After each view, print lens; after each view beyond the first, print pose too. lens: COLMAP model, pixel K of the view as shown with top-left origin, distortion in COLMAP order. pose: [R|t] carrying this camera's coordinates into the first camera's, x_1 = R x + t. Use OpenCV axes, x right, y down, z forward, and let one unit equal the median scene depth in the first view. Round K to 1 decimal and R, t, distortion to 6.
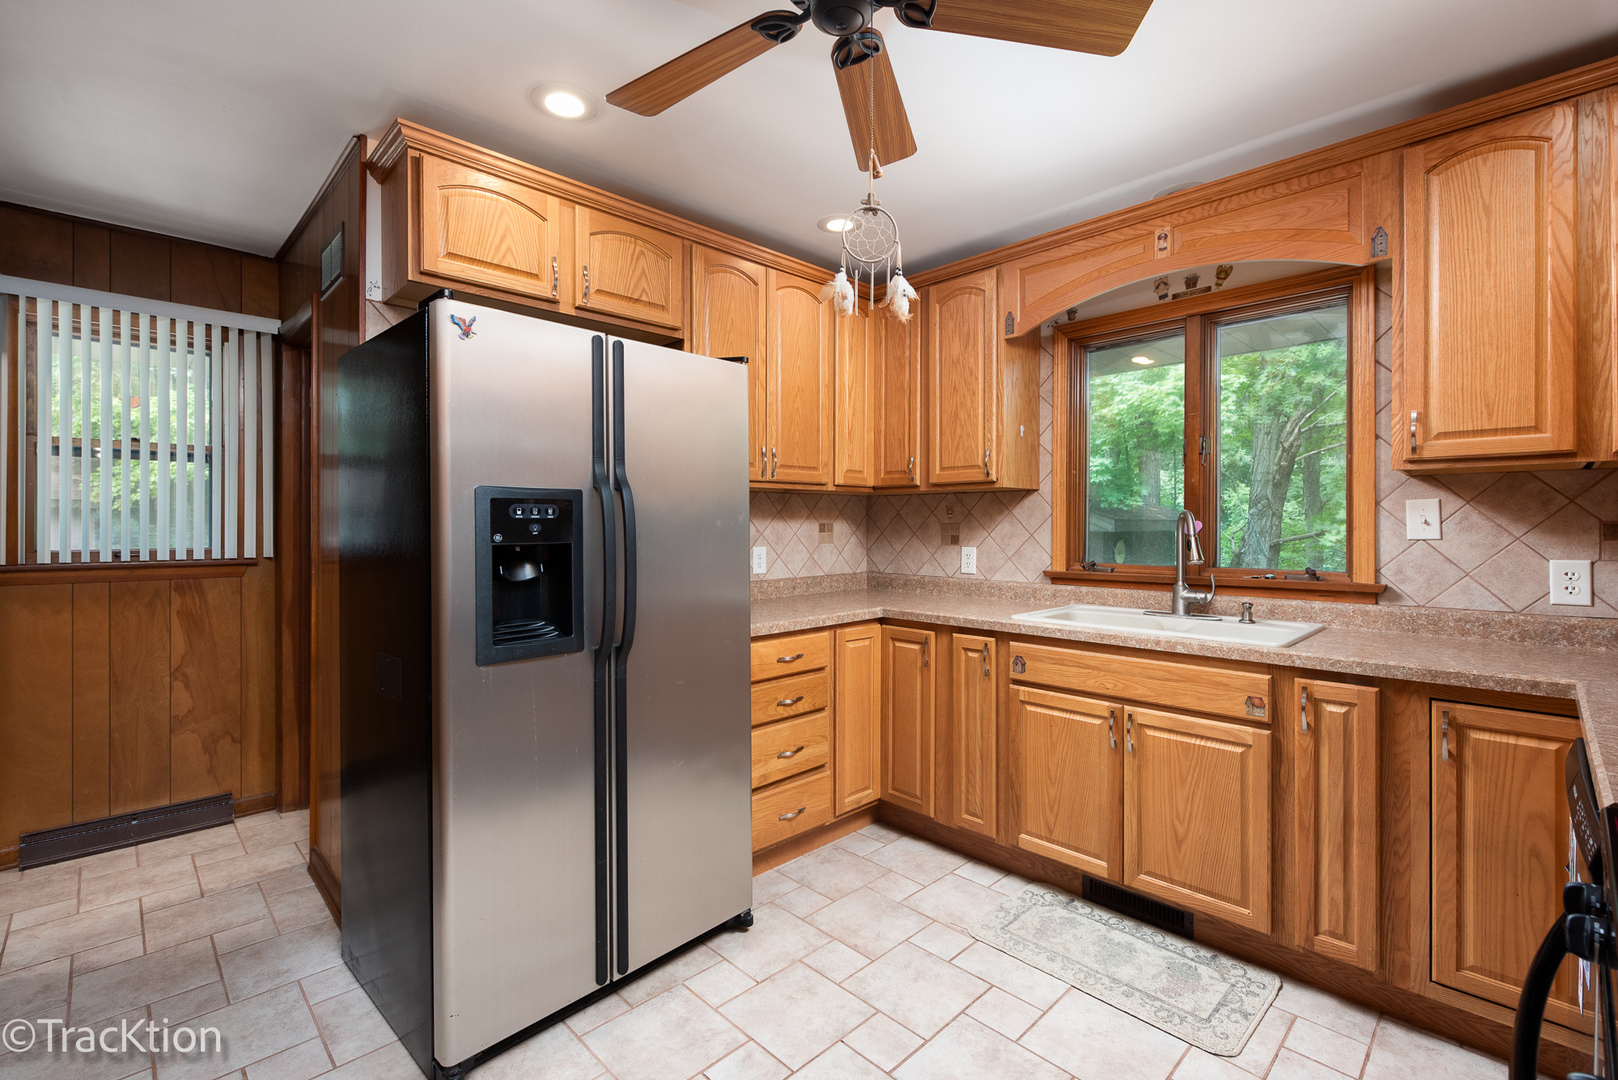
lens RADIAL K [[714.9, 0, 800.4], [0, 714.9, 526.8], [0, 0, 1]] dist [0.001012, -0.000456]
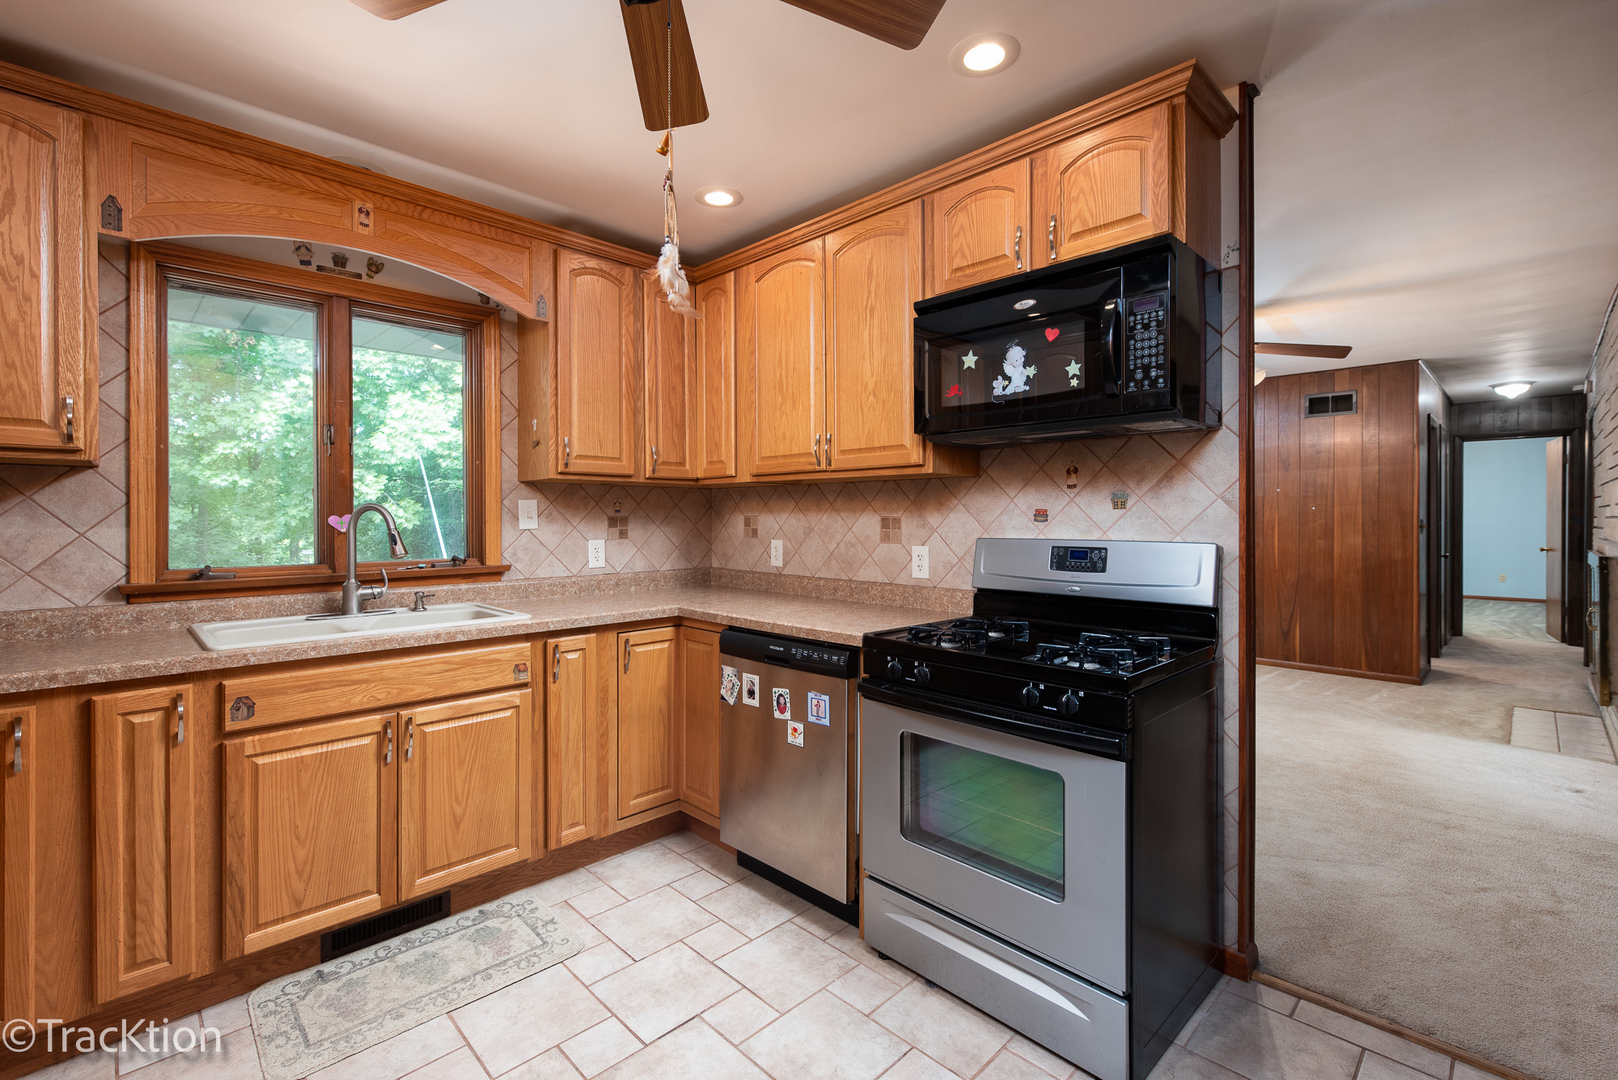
lens RADIAL K [[714.9, 0, 800.4], [0, 714.9, 526.8], [0, 0, 1]] dist [0.001012, -0.000456]
pose [[-0.007752, -0.012239, 0.999895, -0.505242], [0.003130, 0.999920, 0.012263, -0.002146], [-0.999965, 0.003225, -0.007713, 0.502120]]
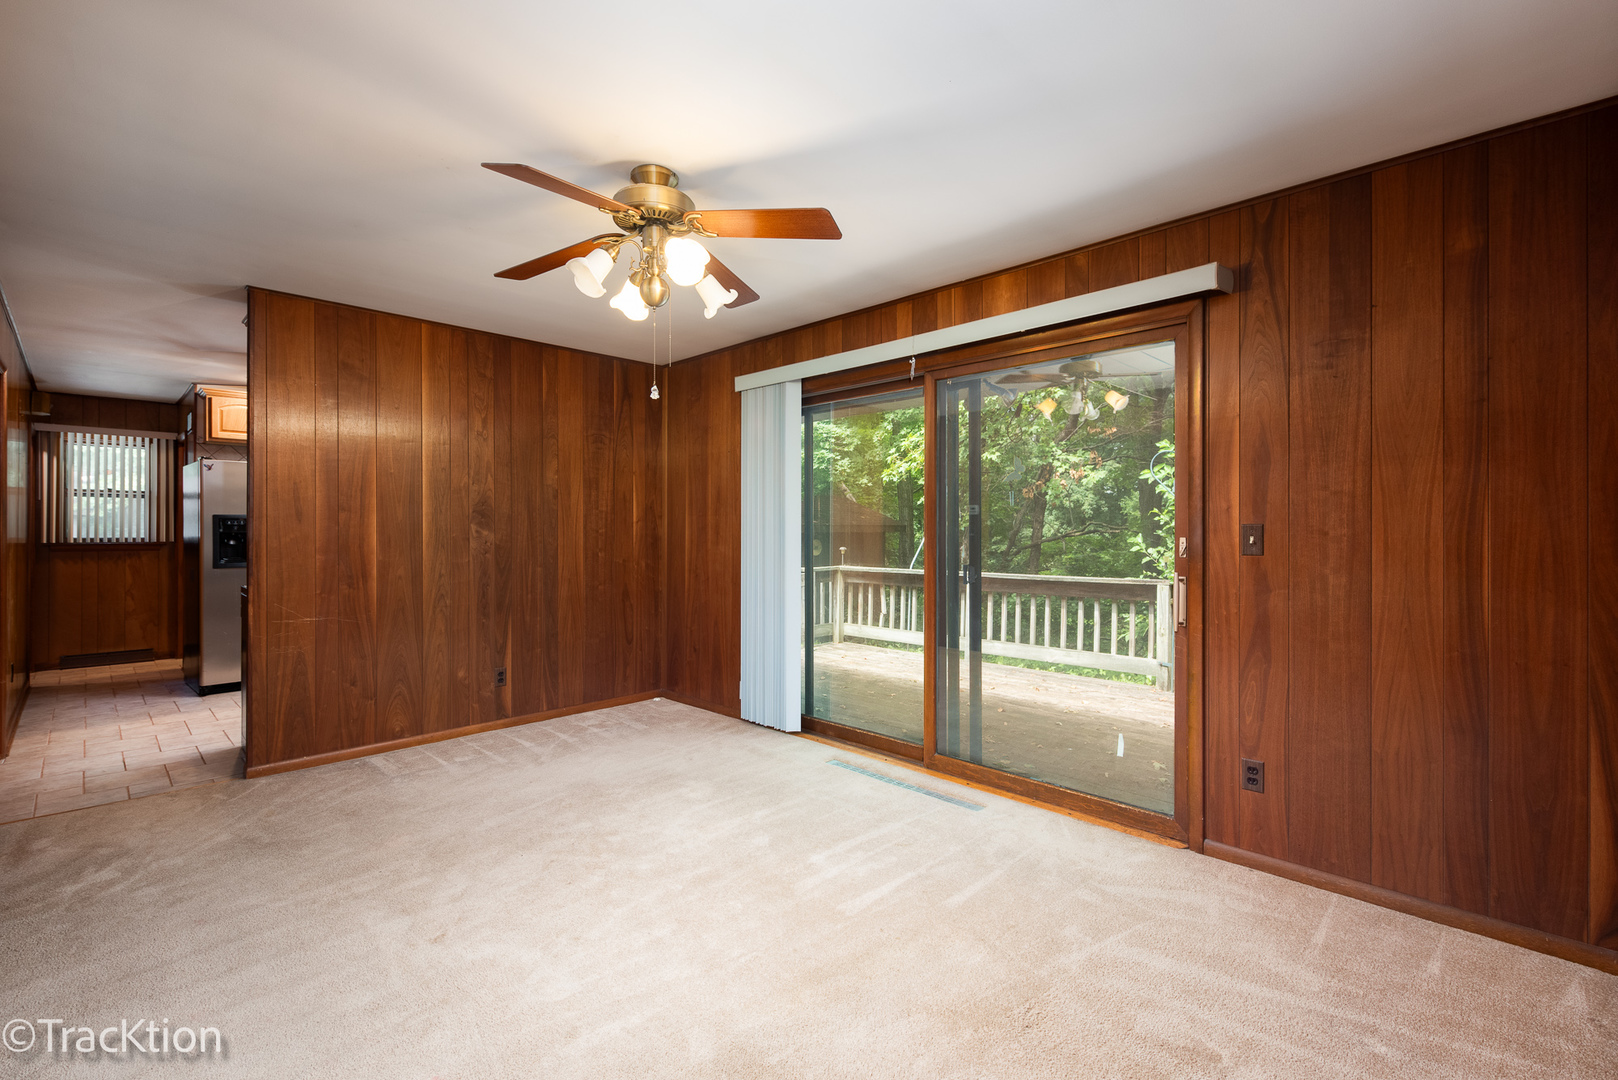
lens RADIAL K [[714.9, 0, 800.4], [0, 714.9, 526.8], [0, 0, 1]] dist [0.001012, -0.000456]
pose [[0.999927, 0.002979, 0.011694, 0.208120], [-0.002920, 0.999983, -0.005057, 0.000720], [-0.011708, 0.005023, 0.999919, -0.218205]]
